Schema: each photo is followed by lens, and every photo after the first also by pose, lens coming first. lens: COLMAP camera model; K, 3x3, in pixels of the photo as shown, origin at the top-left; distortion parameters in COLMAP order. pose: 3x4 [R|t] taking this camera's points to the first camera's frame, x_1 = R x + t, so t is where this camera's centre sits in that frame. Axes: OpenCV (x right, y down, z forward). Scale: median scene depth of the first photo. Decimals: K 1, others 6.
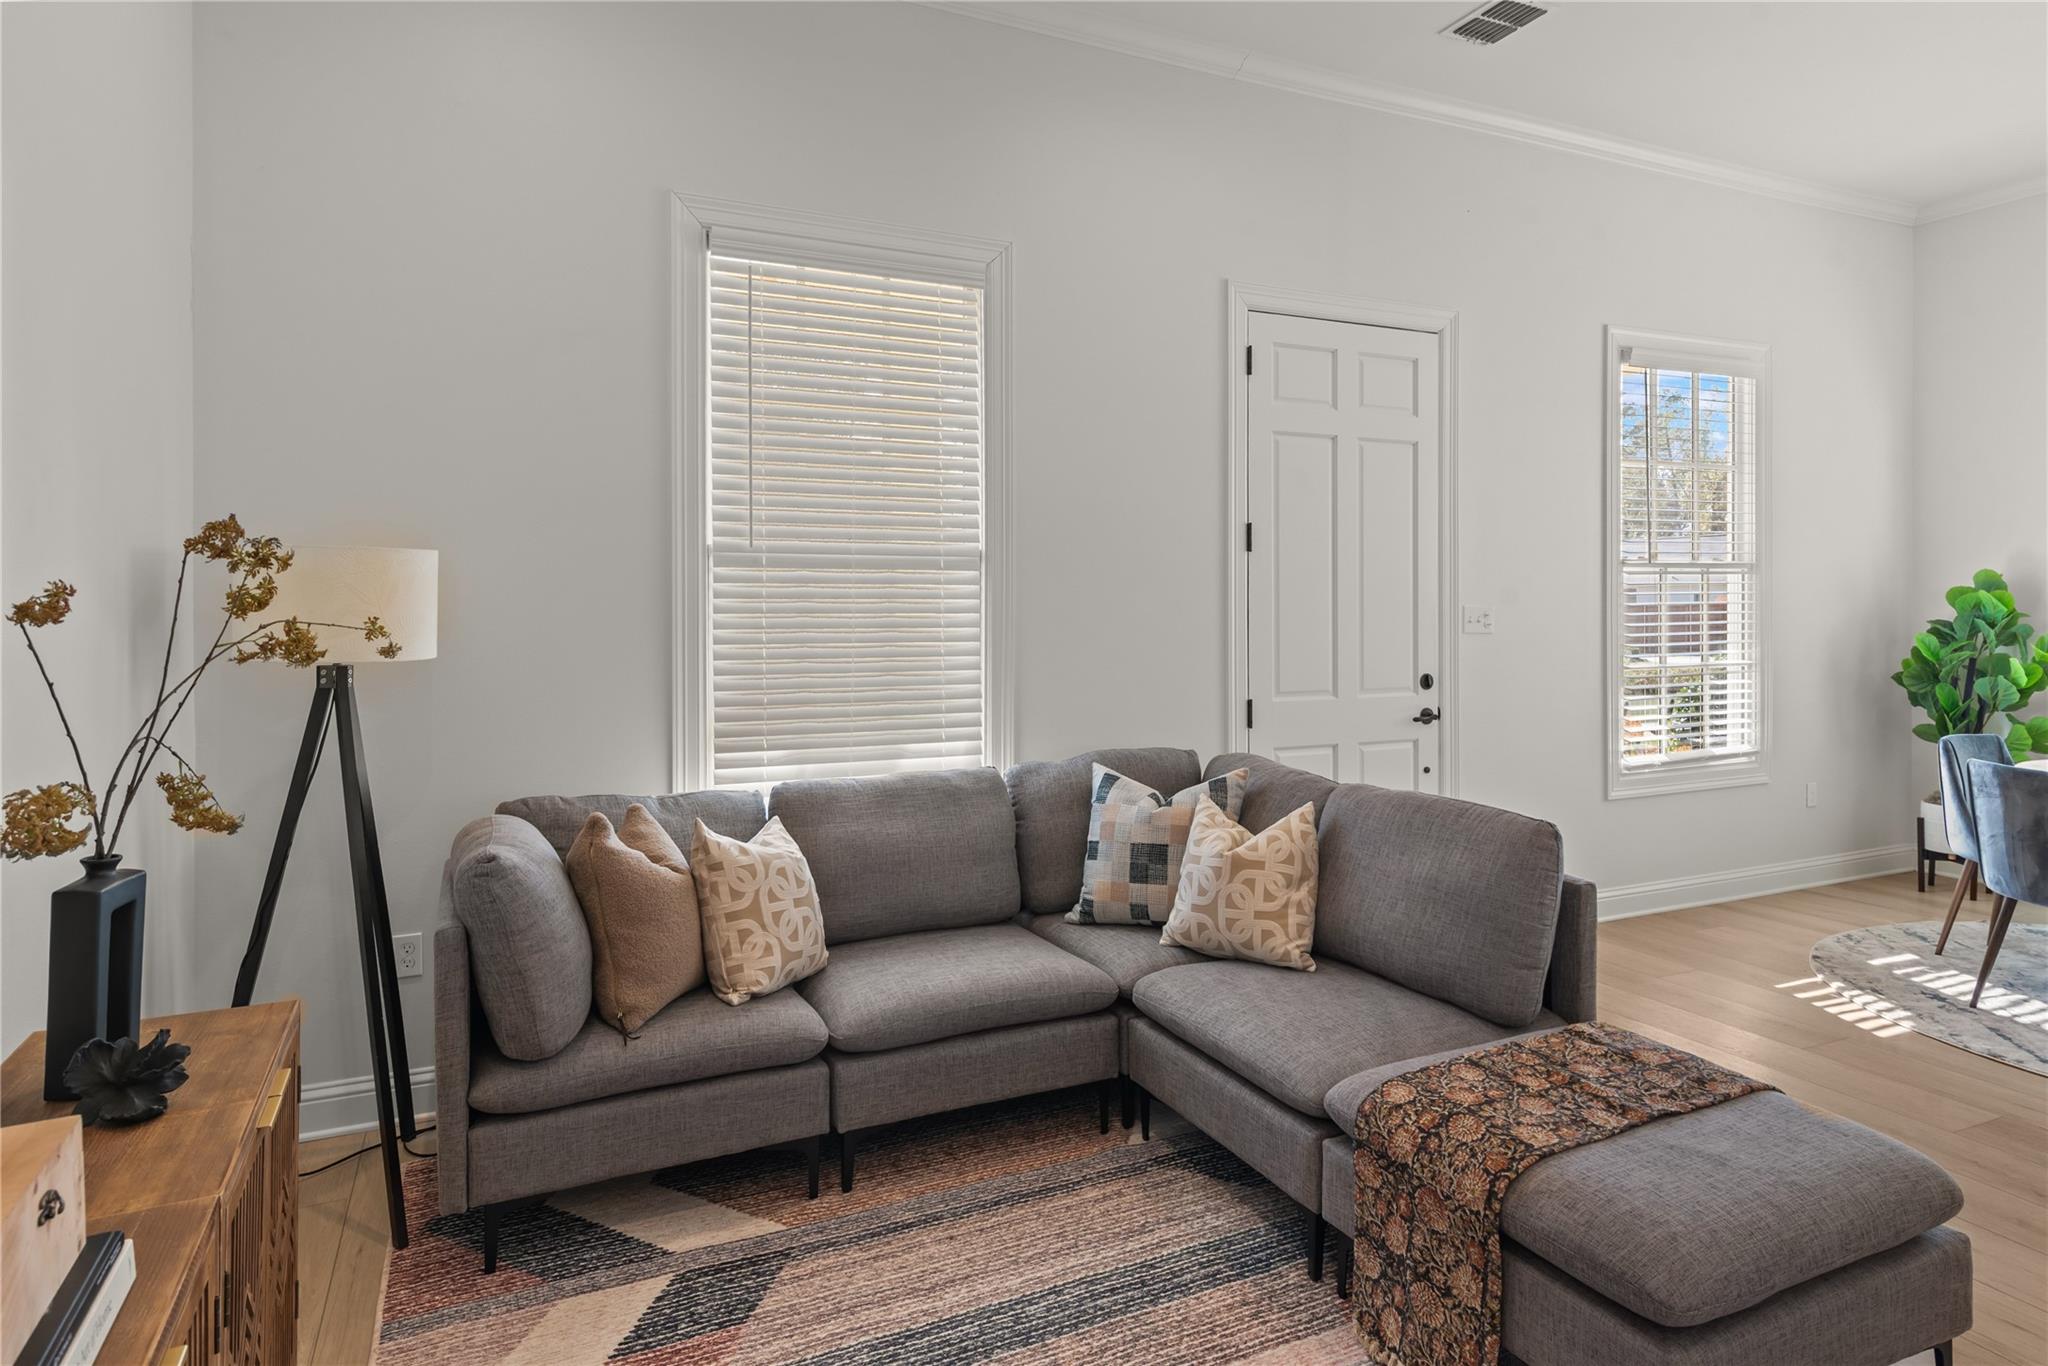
lens RADIAL K [[1162.8, 0, 1043.7], [0, 1162.8, 611.8], [0, 0, 1]] dist [0.001762, -0.001734]
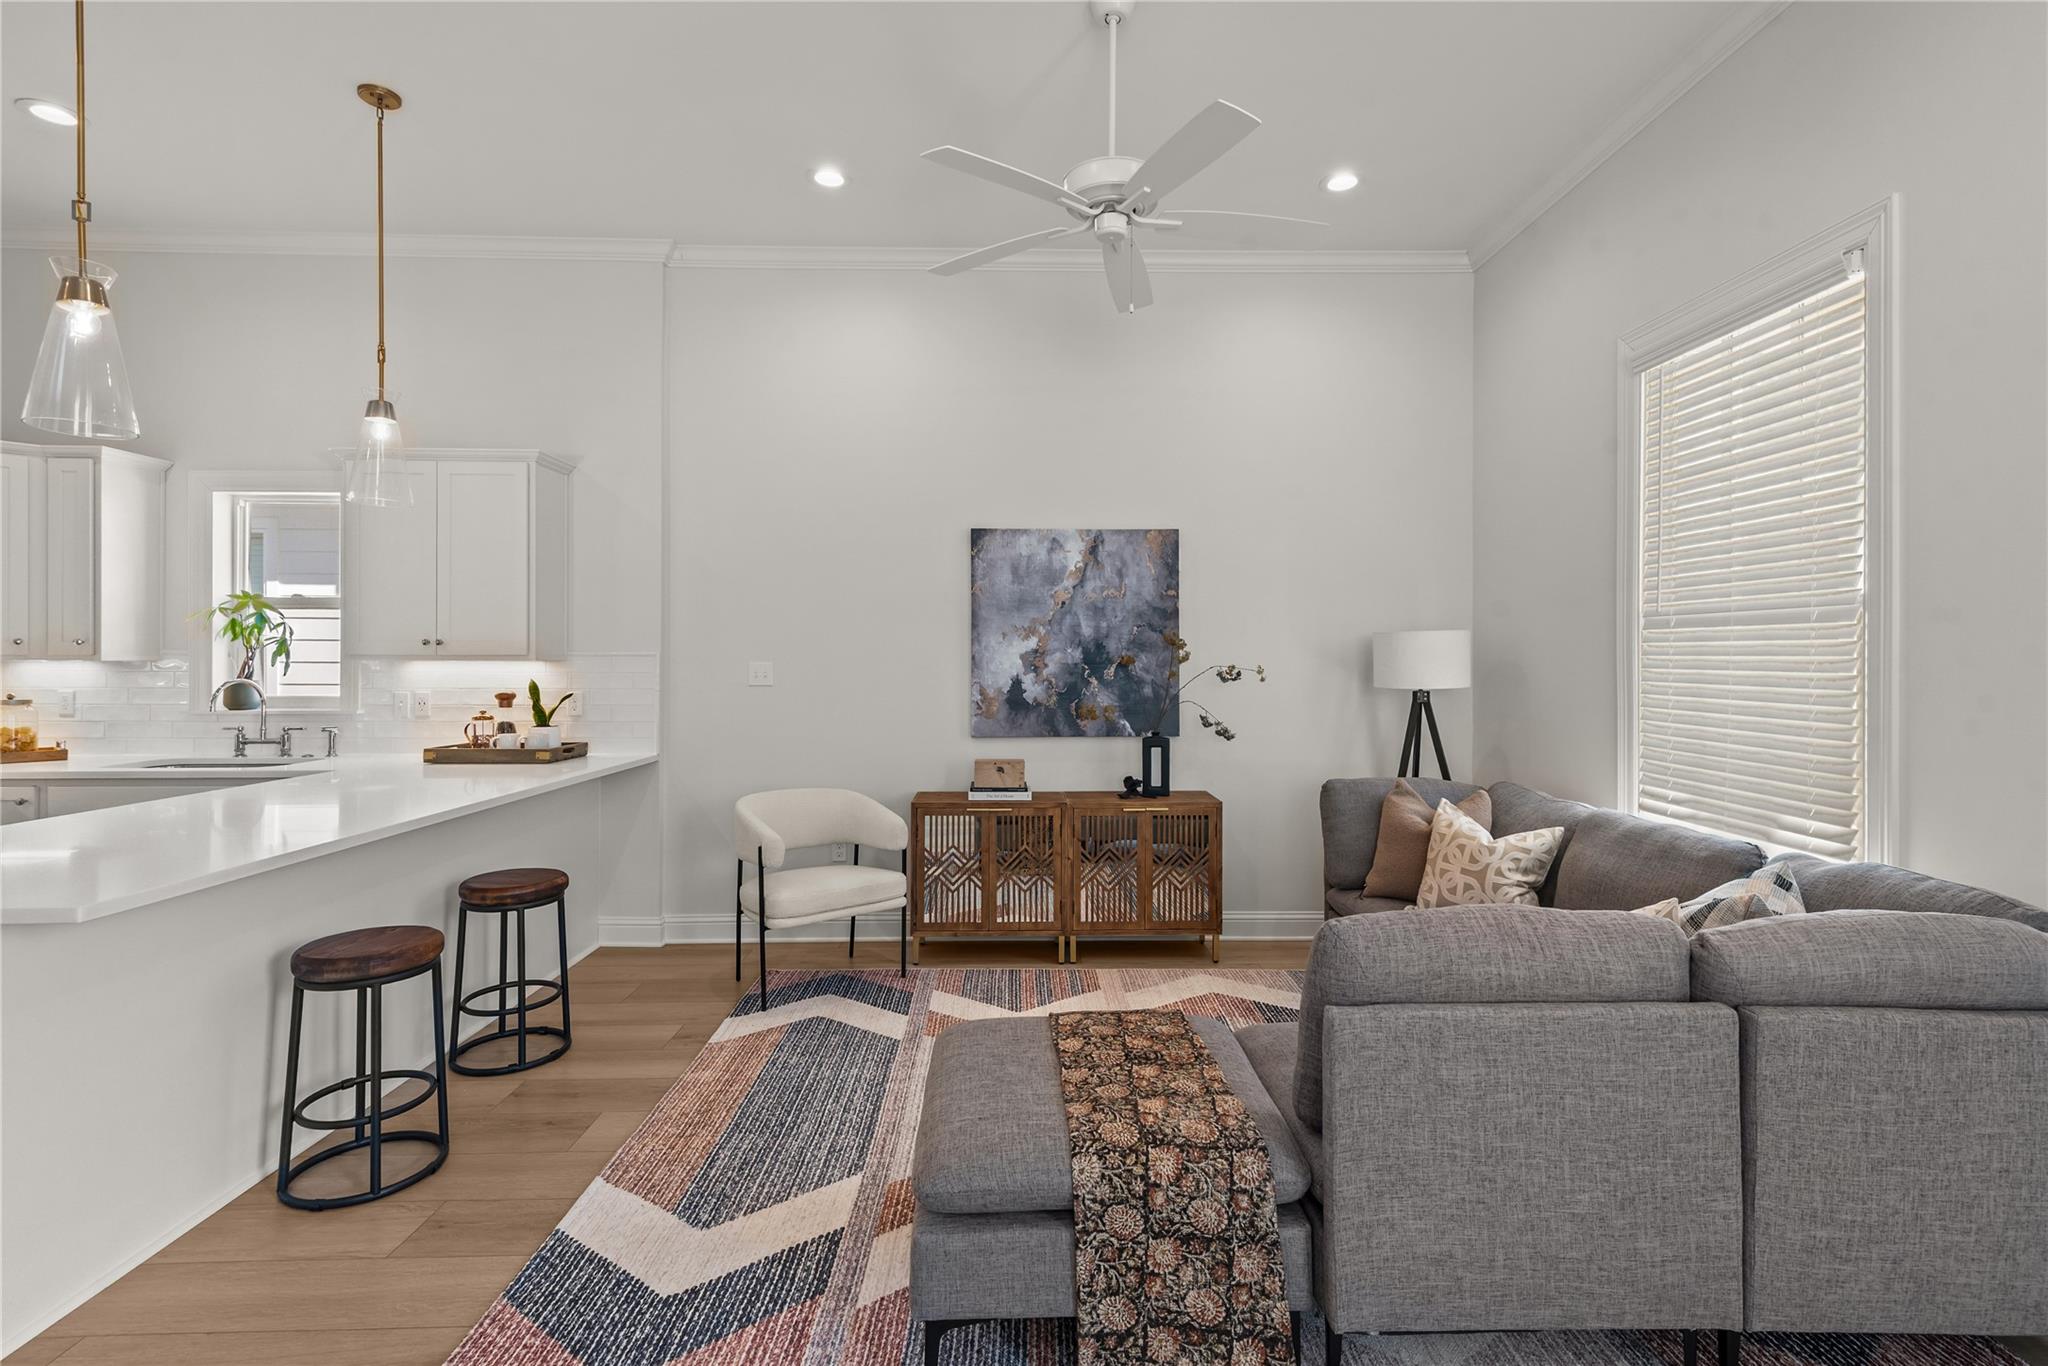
lens RADIAL K [[943.0, 0, 1034.6], [0, 943.0, 657.8], [0, 0, 1]] dist [0.013015, -0.000135]
pose [[-0.408263, 0.003979, -0.912856, 1.102607], [-0.003756, 0.999975, 0.006038, -0.016851], [0.912857, 0.005894, -0.408238, 1.030758]]
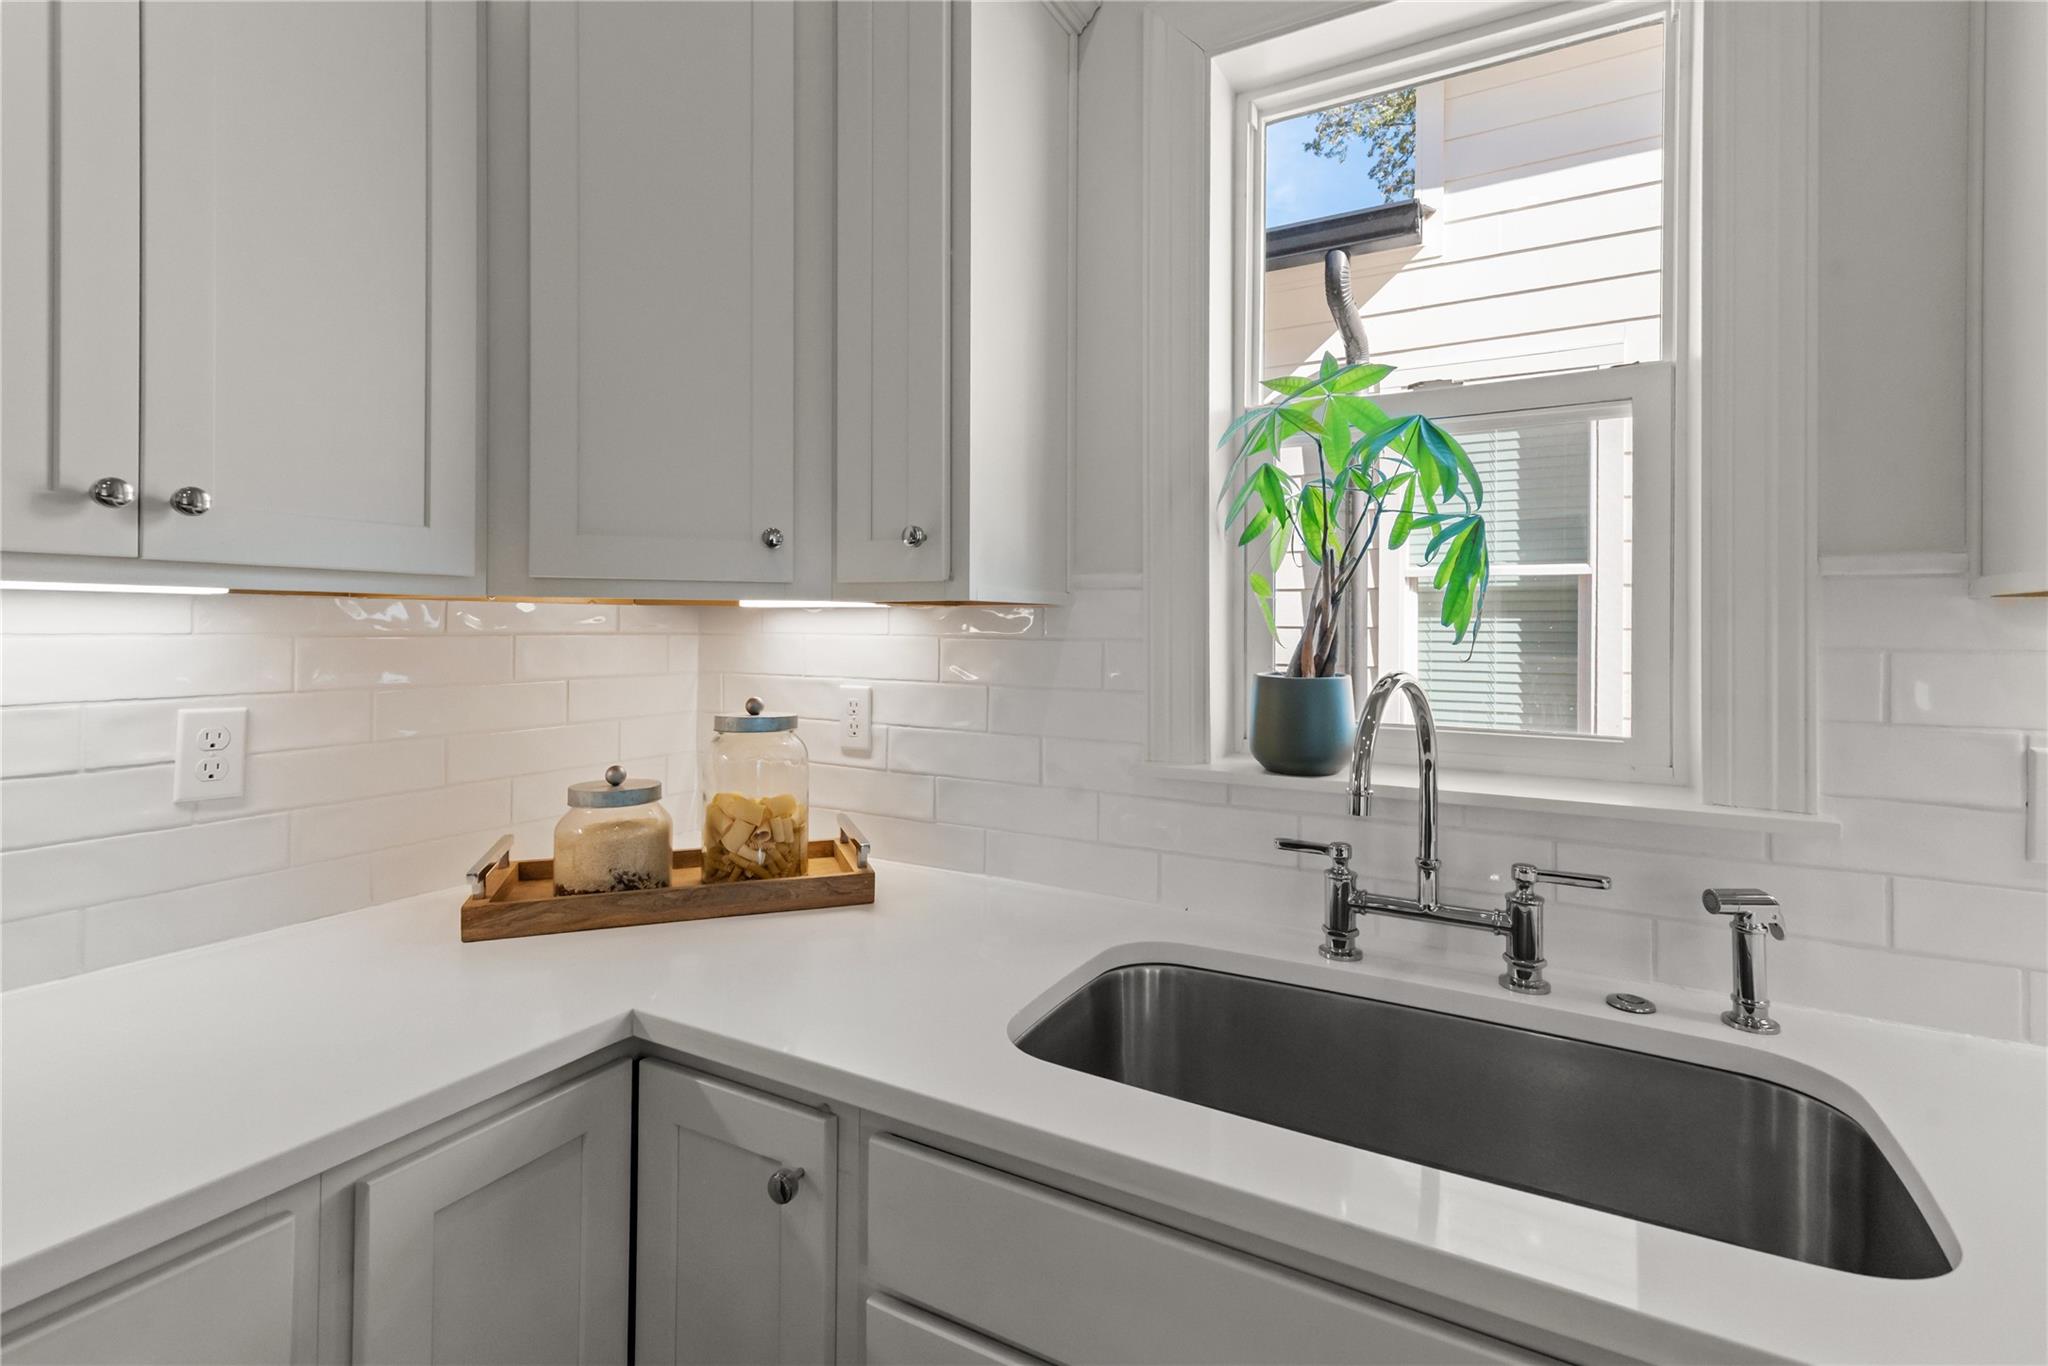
lens RADIAL K [[943.0, 0, 1046.2], [0, 943.0, 623.9], [0, 0, 1]] dist [0.013015, -0.000135]
pose [[-0.803495, 0.002400, -0.595307, 0.547125], [-0.002808, 0.999965, 0.007823, 0.009701], [0.595305, 0.007957, -0.803460, -0.597058]]
